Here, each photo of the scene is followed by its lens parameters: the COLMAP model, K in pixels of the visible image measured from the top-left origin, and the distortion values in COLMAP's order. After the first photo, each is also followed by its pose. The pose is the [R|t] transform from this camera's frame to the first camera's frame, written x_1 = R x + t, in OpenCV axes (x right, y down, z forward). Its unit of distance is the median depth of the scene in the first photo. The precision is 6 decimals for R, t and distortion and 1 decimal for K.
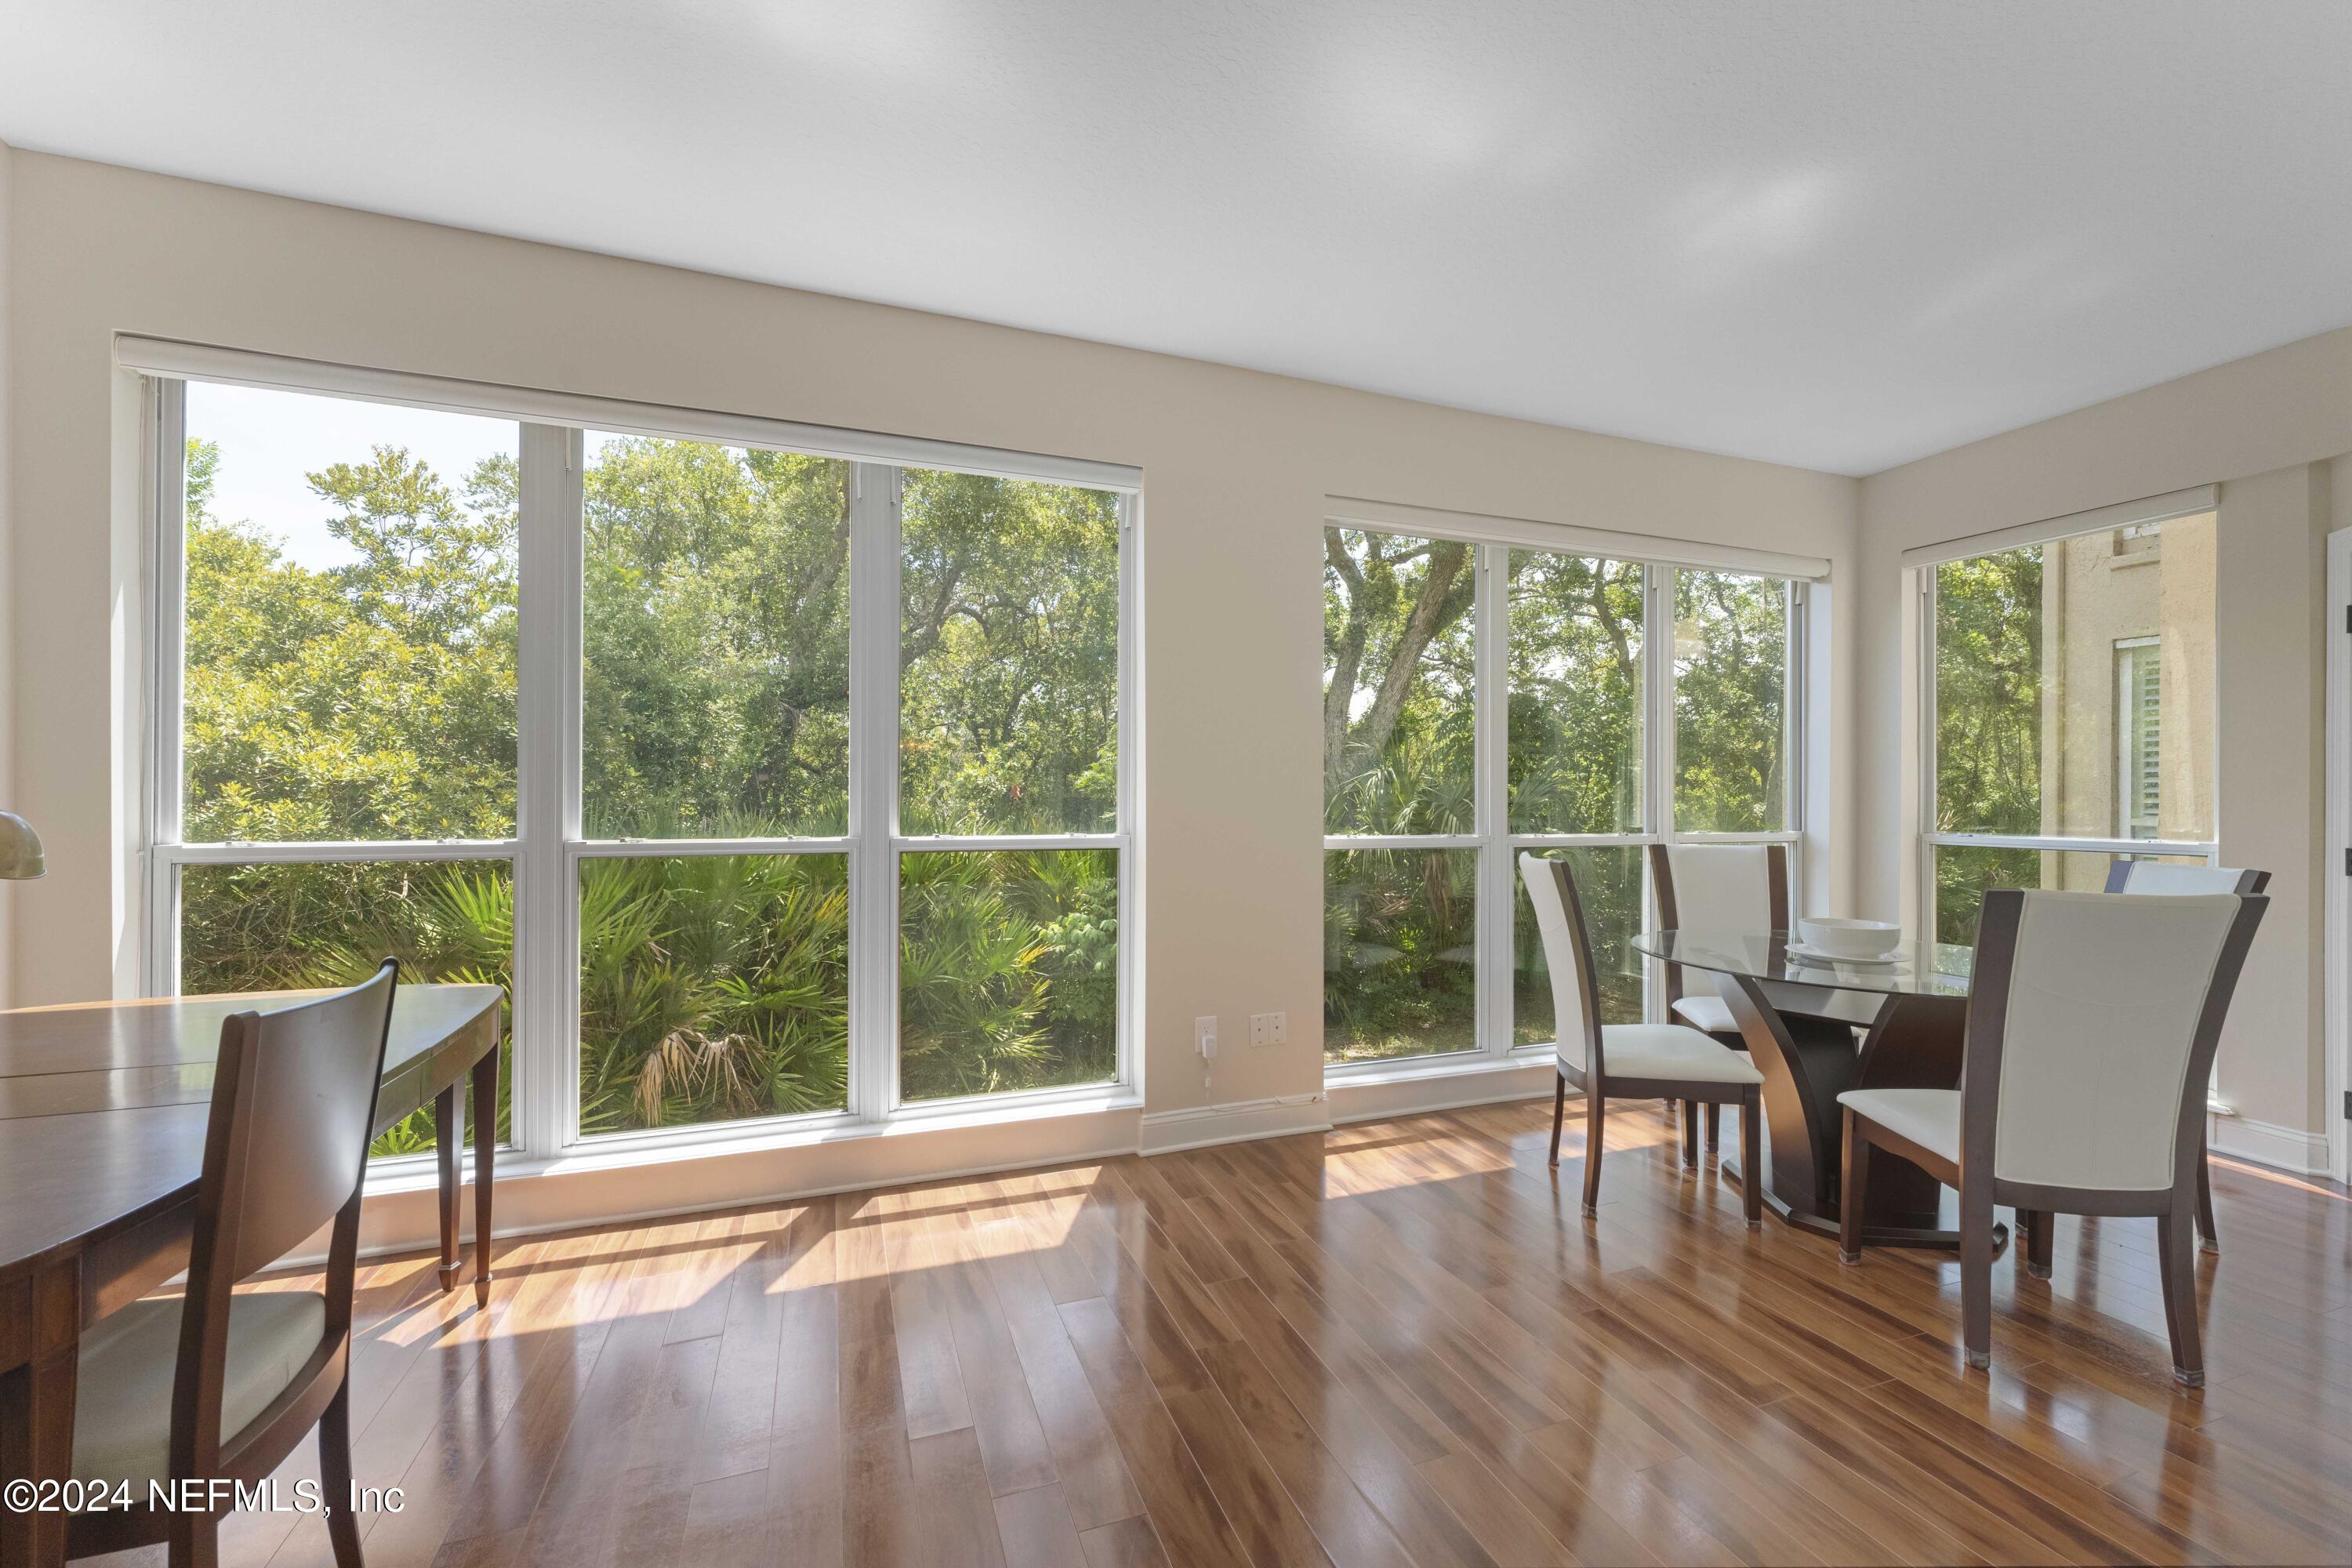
lens RADIAL K [[951.0, 0, 1174.6], [0, 951.0, 790.8], [0, 0, 1]] dist [-0.000527, 0.000595]
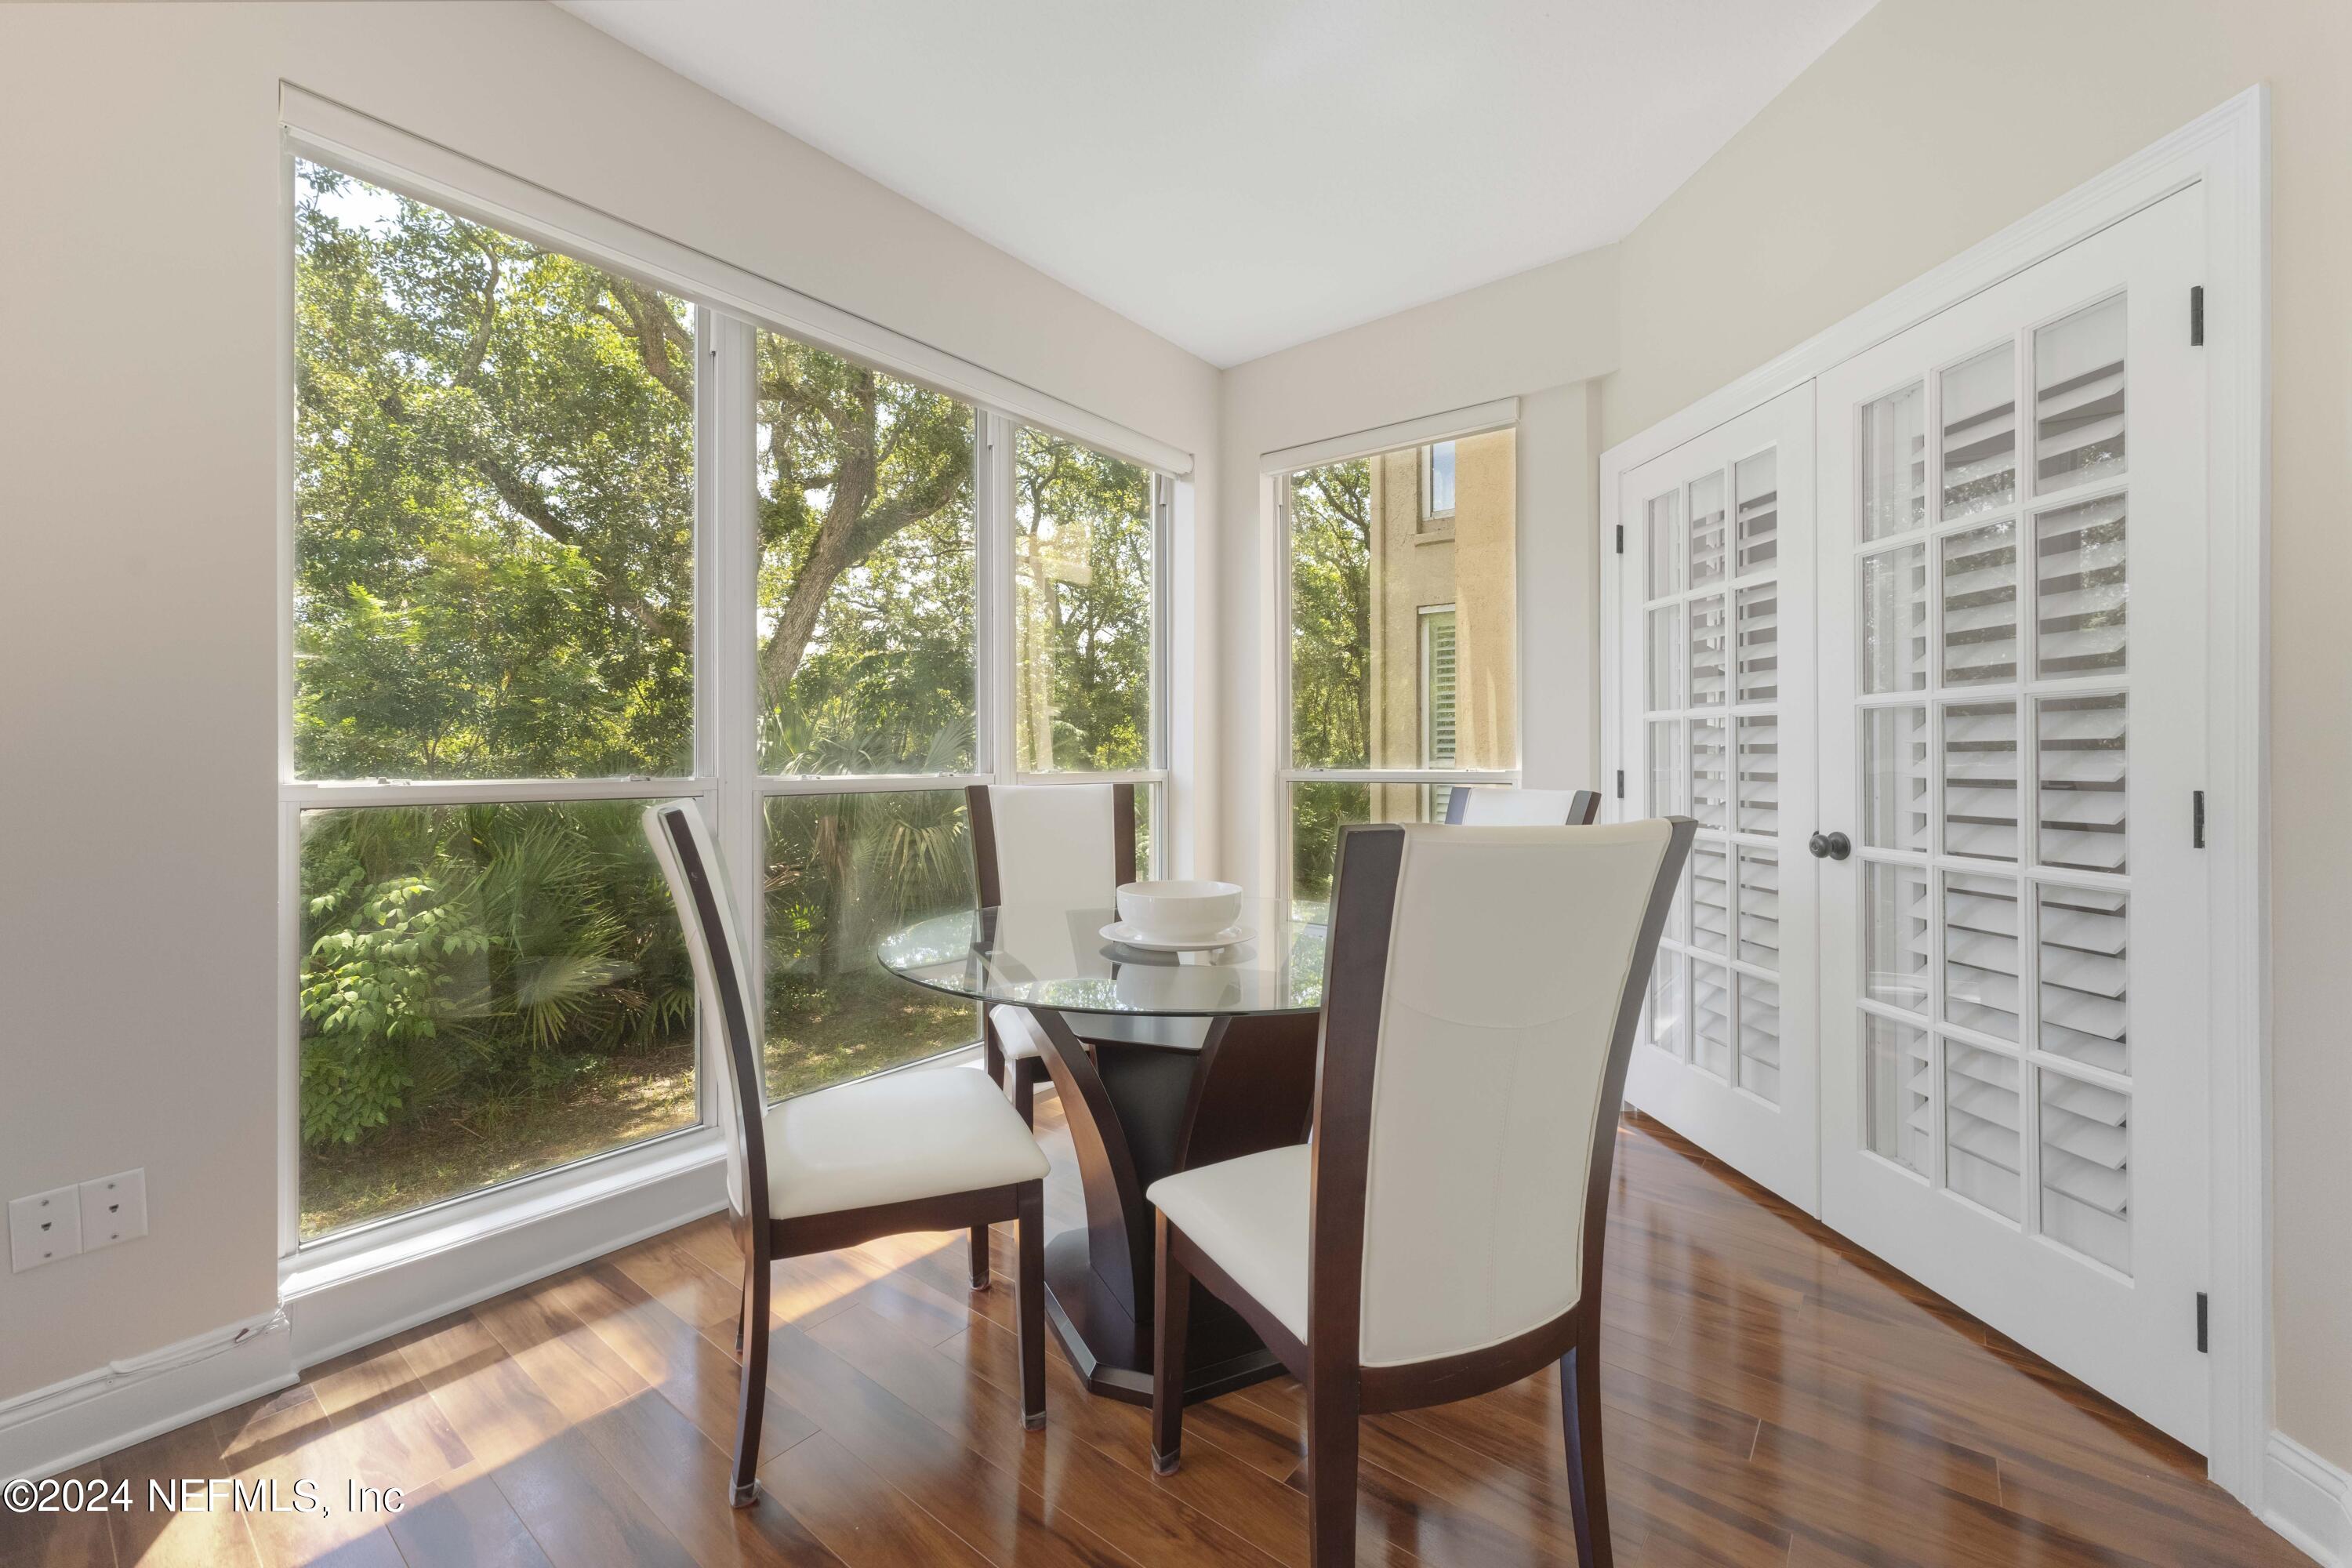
lens RADIAL K [[951.0, 0, 1152.5], [0, 951.0, 746.7], [0, 0, 1]] dist [-0.000527, 0.000595]
pose [[0.867200, 0.000111, 0.497960, 0.296963], [0.004081, 0.999965, -0.007328, 0.036744], [-0.497943, 0.008387, 0.867169, 0.353669]]
